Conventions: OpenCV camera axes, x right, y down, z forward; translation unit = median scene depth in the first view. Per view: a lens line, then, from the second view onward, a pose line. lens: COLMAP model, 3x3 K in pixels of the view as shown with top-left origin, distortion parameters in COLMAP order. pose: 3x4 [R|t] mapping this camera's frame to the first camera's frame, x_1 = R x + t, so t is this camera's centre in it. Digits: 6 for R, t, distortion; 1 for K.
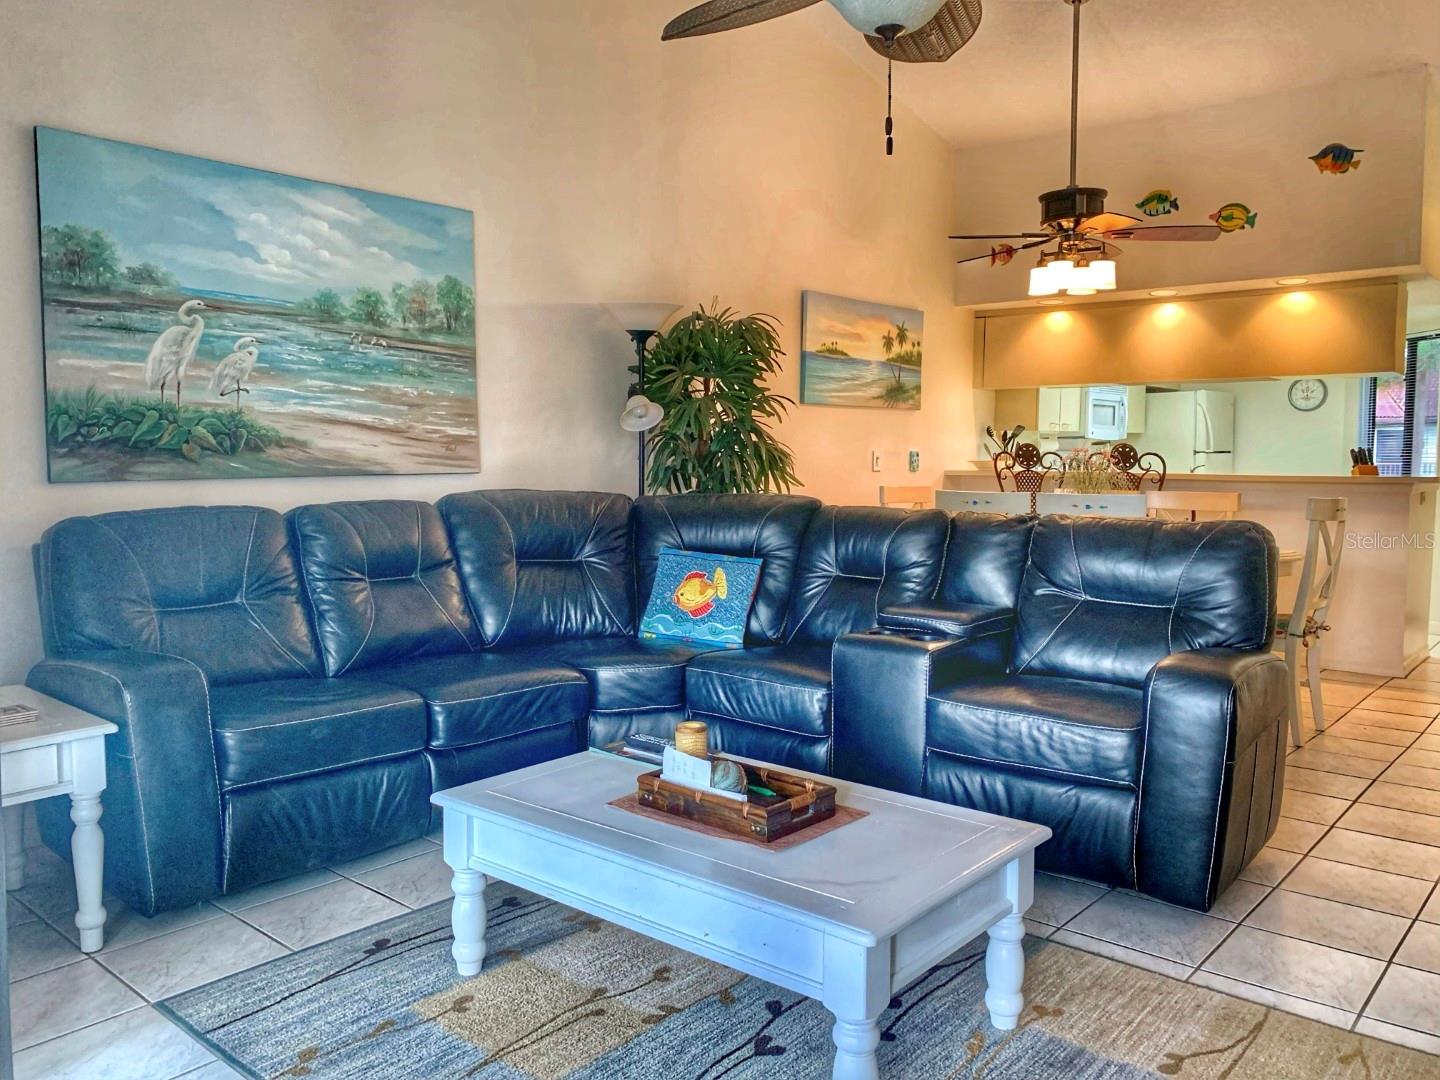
lens RADIAL K [[1111.1, 0, 716.4], [0, 1111.1, 547.0], [0, 0, 1]] dist [0.037579, -0.072806]
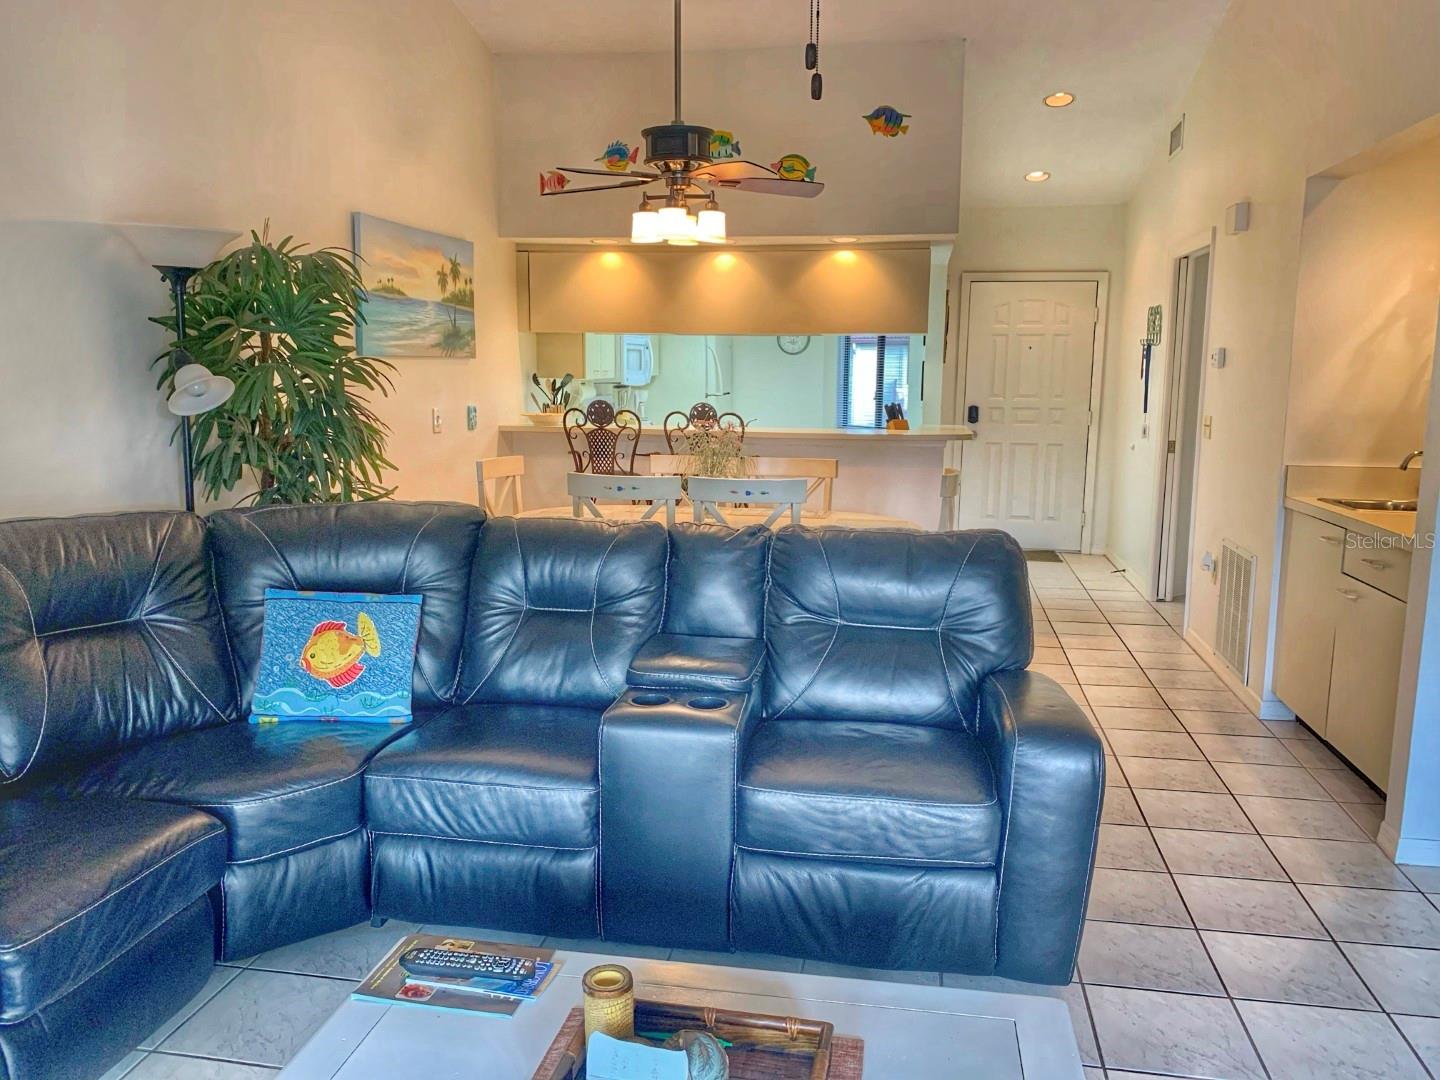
lens RADIAL K [[1111.1, 0, 726.9], [0, 1111.1, 533.5], [0, 0, 1]] dist [0.037579, -0.072806]
pose [[0.858755, -0.069863, 0.507601, -0.159900], [0.033390, 0.996185, 0.080620, -0.083989], [-0.511297, -0.052285, 0.857812, 0.251002]]
